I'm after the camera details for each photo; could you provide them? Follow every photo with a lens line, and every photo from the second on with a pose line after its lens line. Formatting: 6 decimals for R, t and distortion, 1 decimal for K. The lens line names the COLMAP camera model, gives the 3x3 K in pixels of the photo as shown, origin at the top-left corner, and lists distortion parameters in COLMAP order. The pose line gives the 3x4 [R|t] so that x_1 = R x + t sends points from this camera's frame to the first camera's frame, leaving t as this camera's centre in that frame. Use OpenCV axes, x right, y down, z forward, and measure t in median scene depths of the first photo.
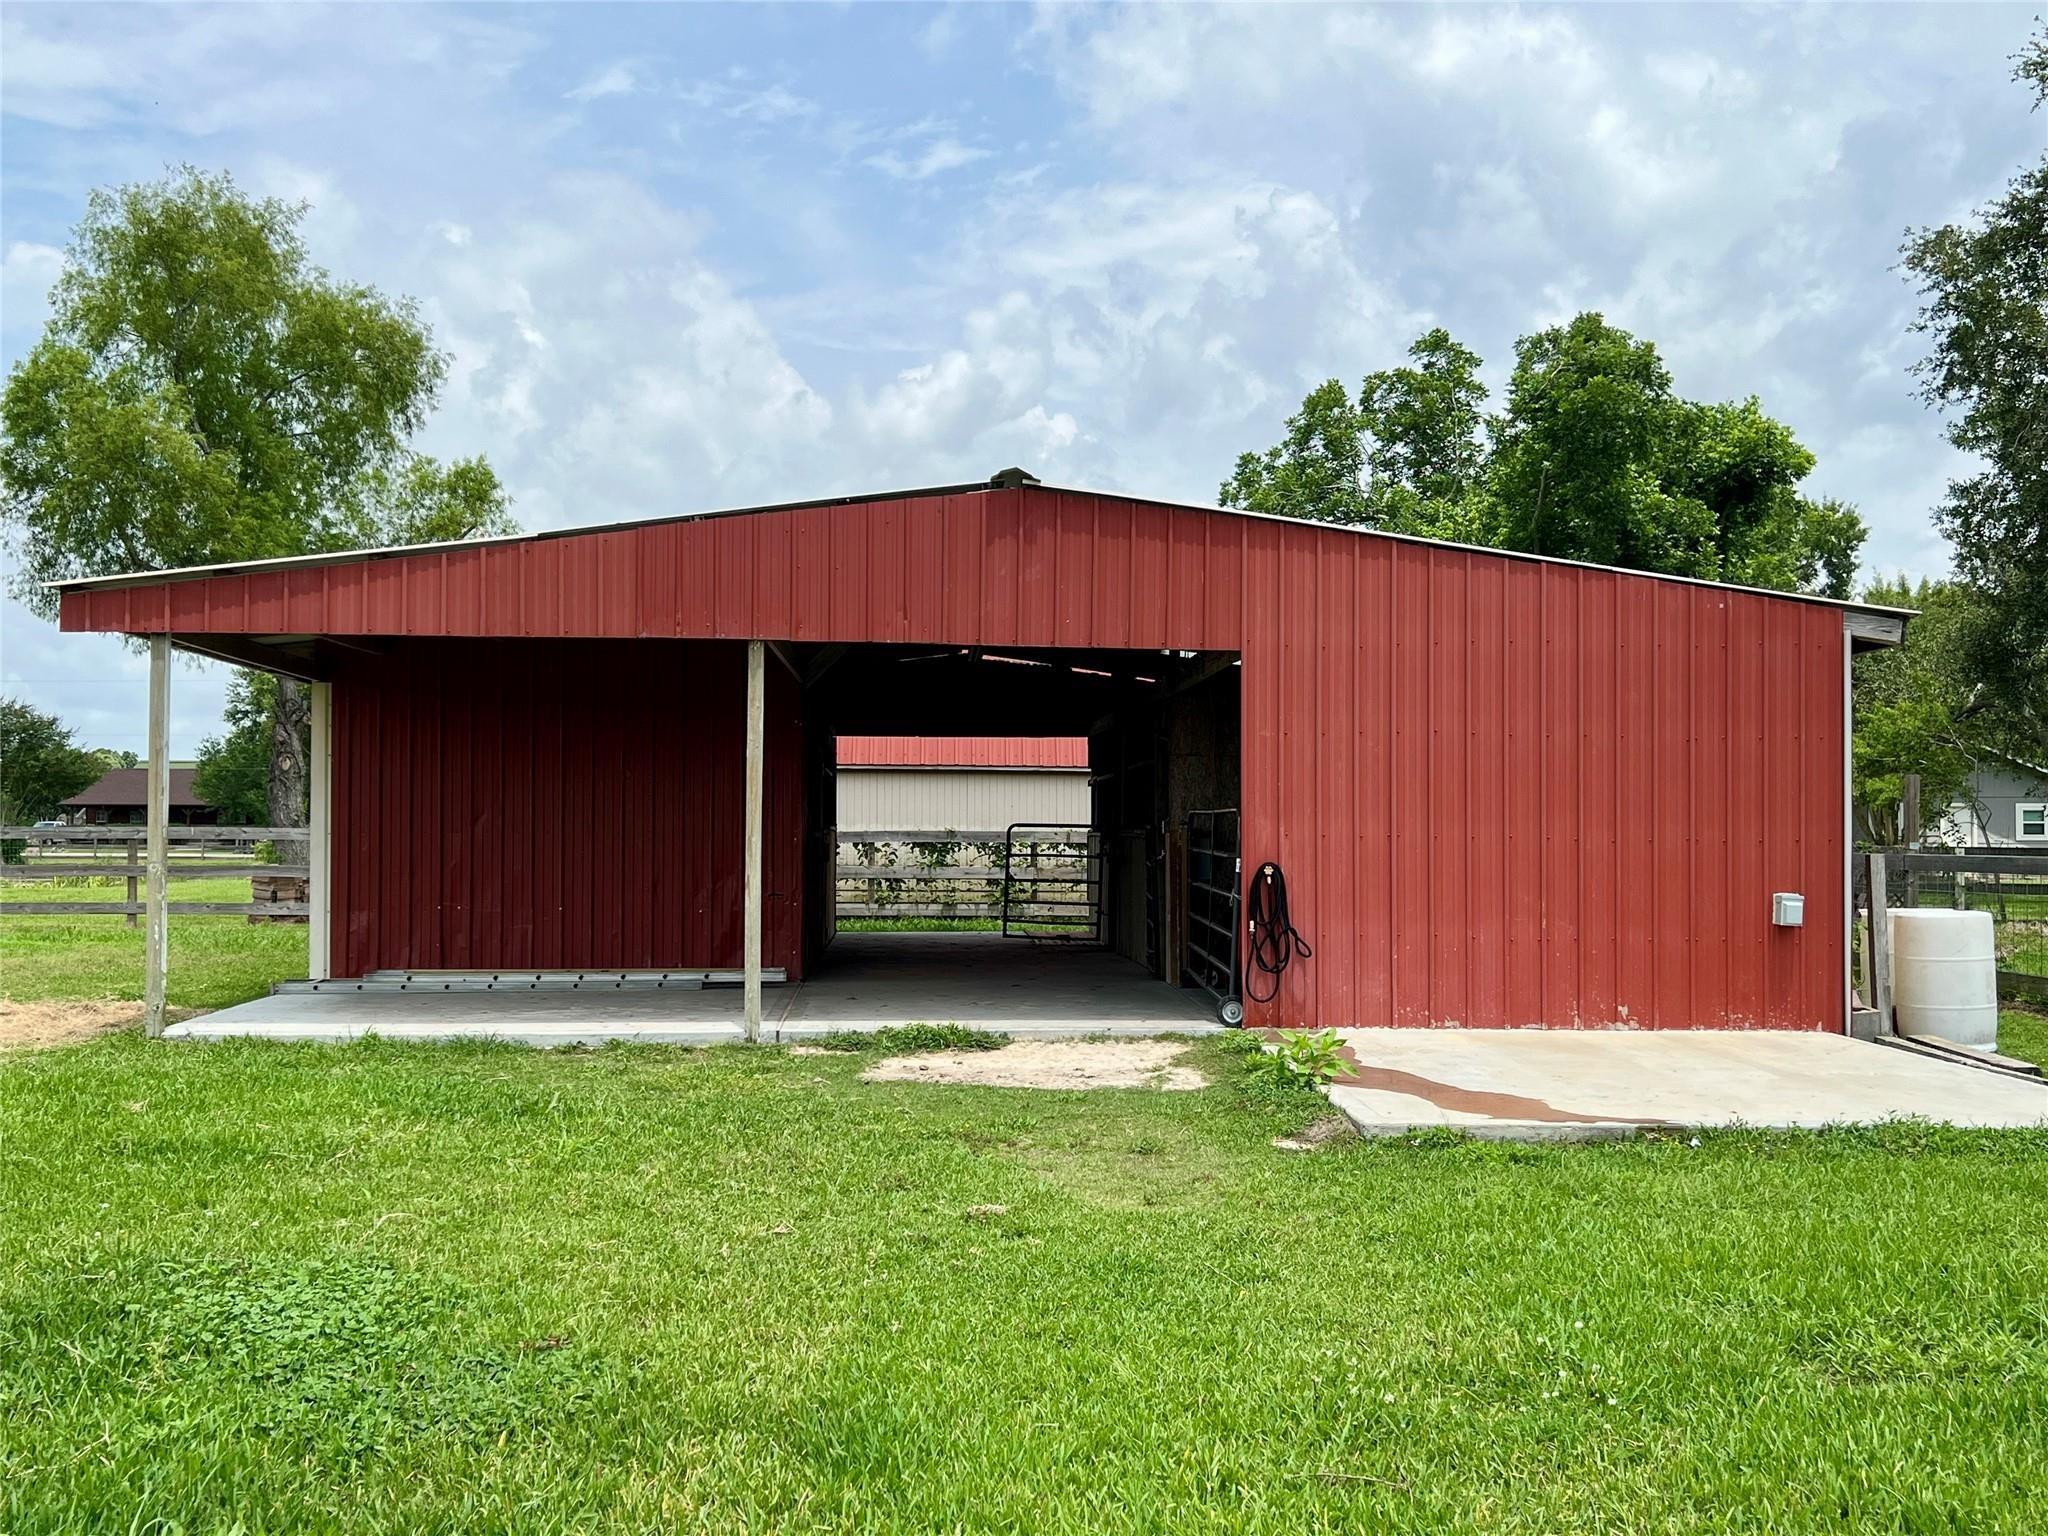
lens RADIAL K [[1968.3, 0, 1024.8], [0, 1968.3, 768.7], [0, 0, 1]] dist [0.001769, 0.000000]
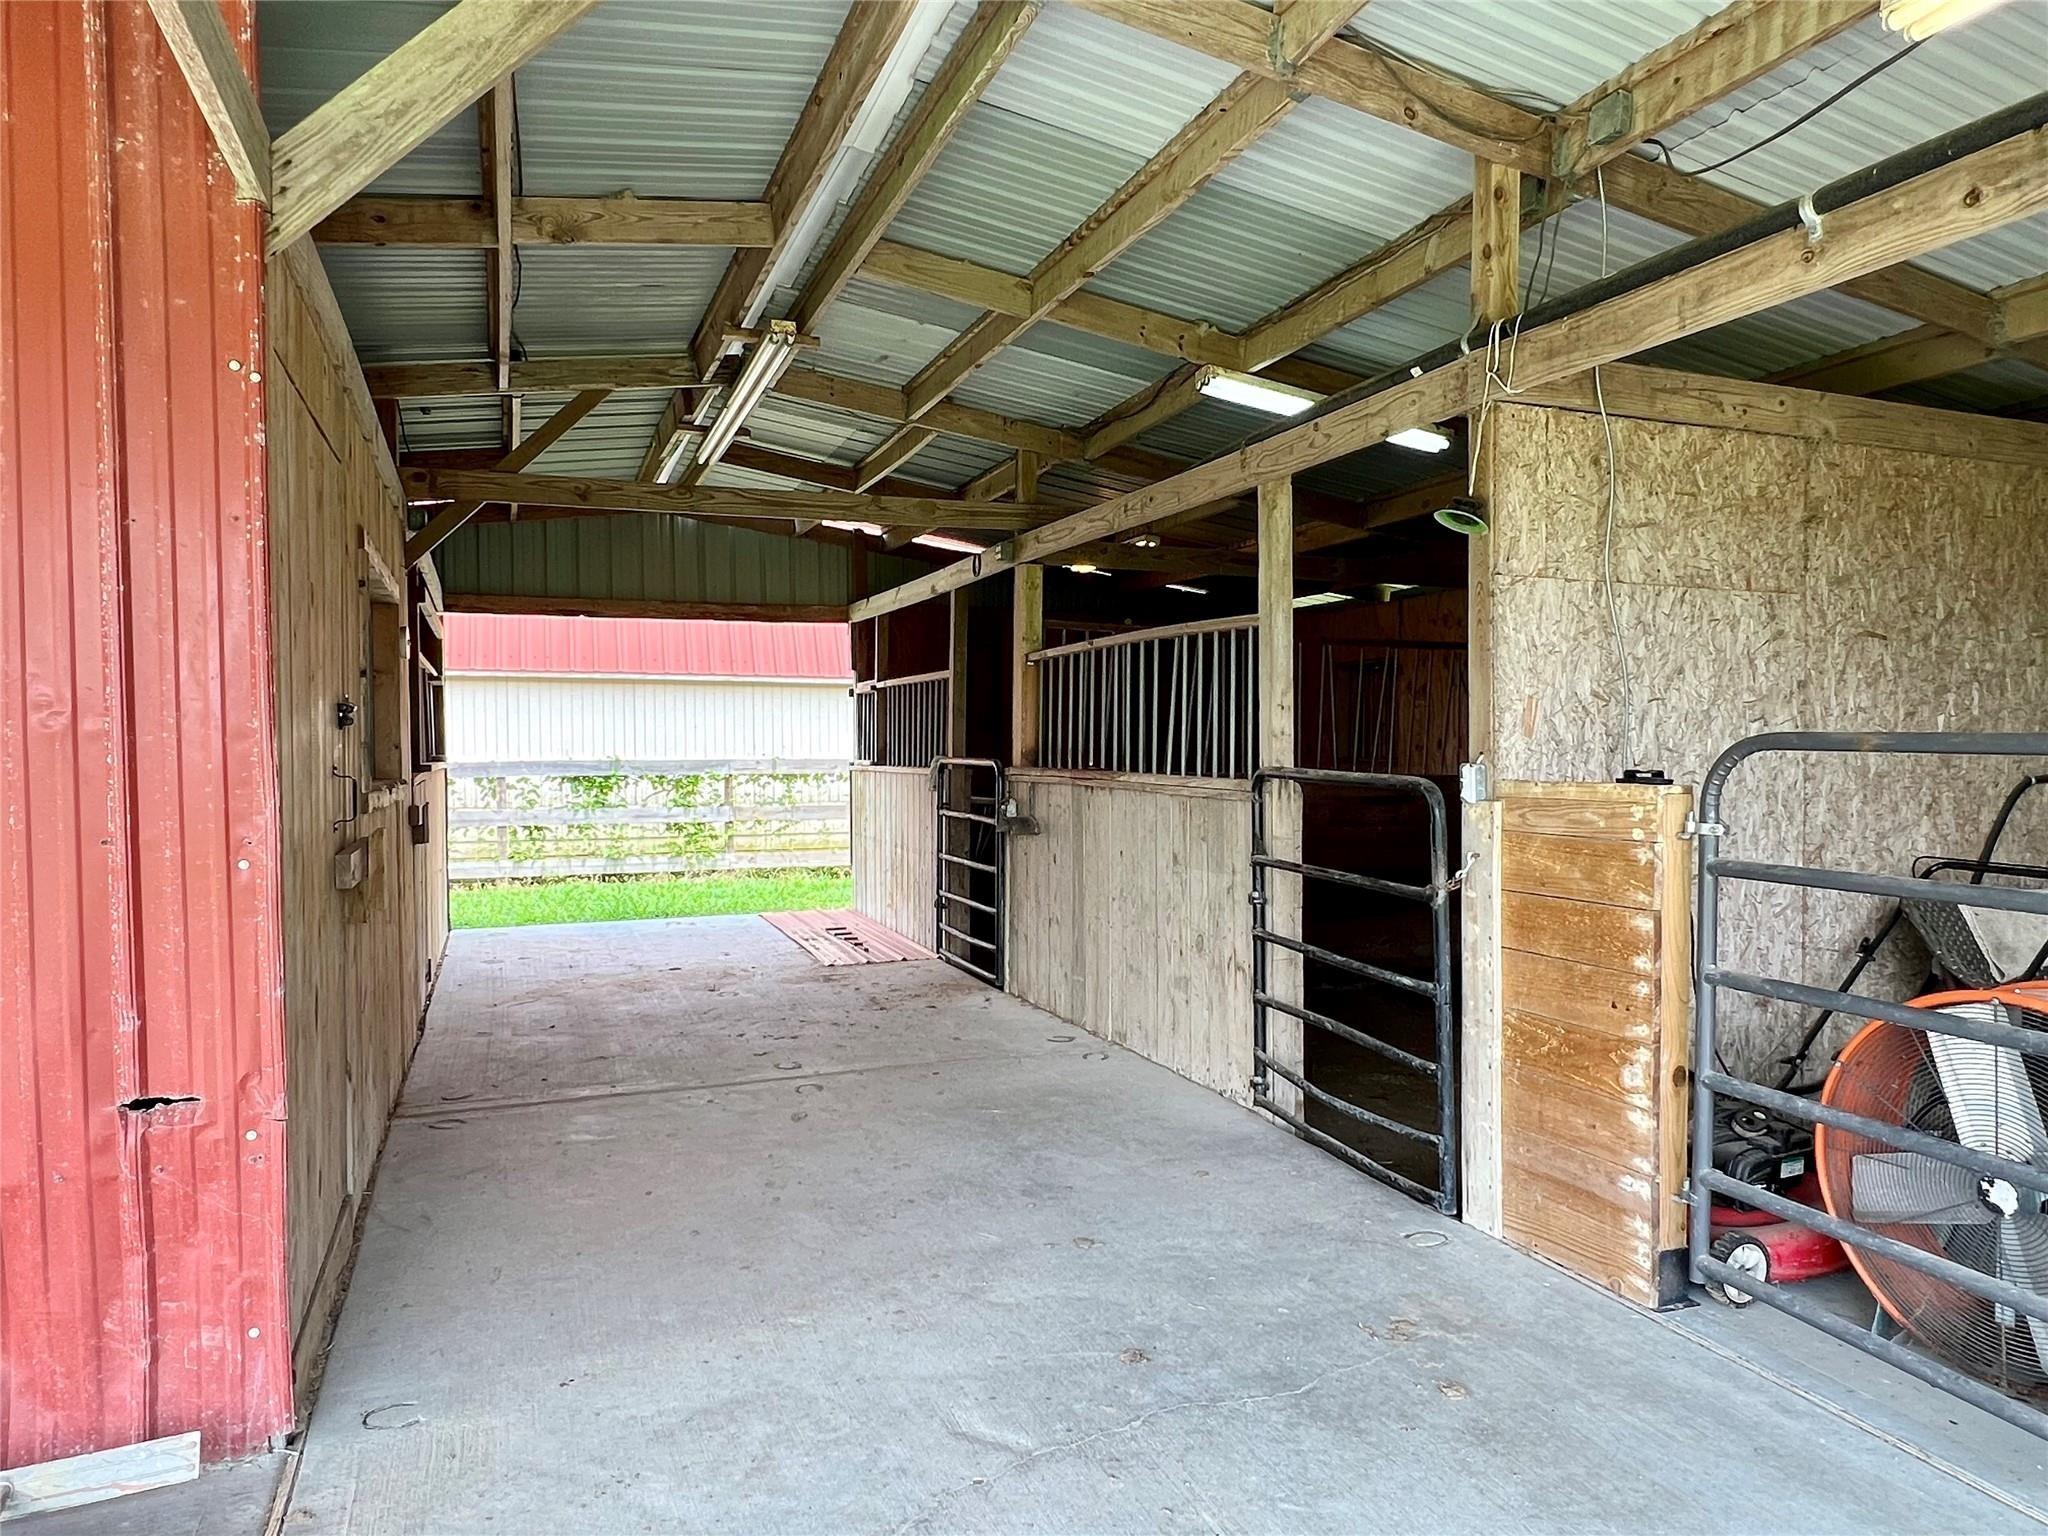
lens RADIAL K [[1254.5, 0, 1021.6], [0, 1254.5, 774.9], [0, 0, 1]] dist [-0.002341, -0.000124]
pose [[0.950479, -0.013815, 0.310481, -0.038739], [-0.004697, 0.998259, 0.058797, 0.008277], [-0.310753, -0.057344, 0.948759, 0.497239]]
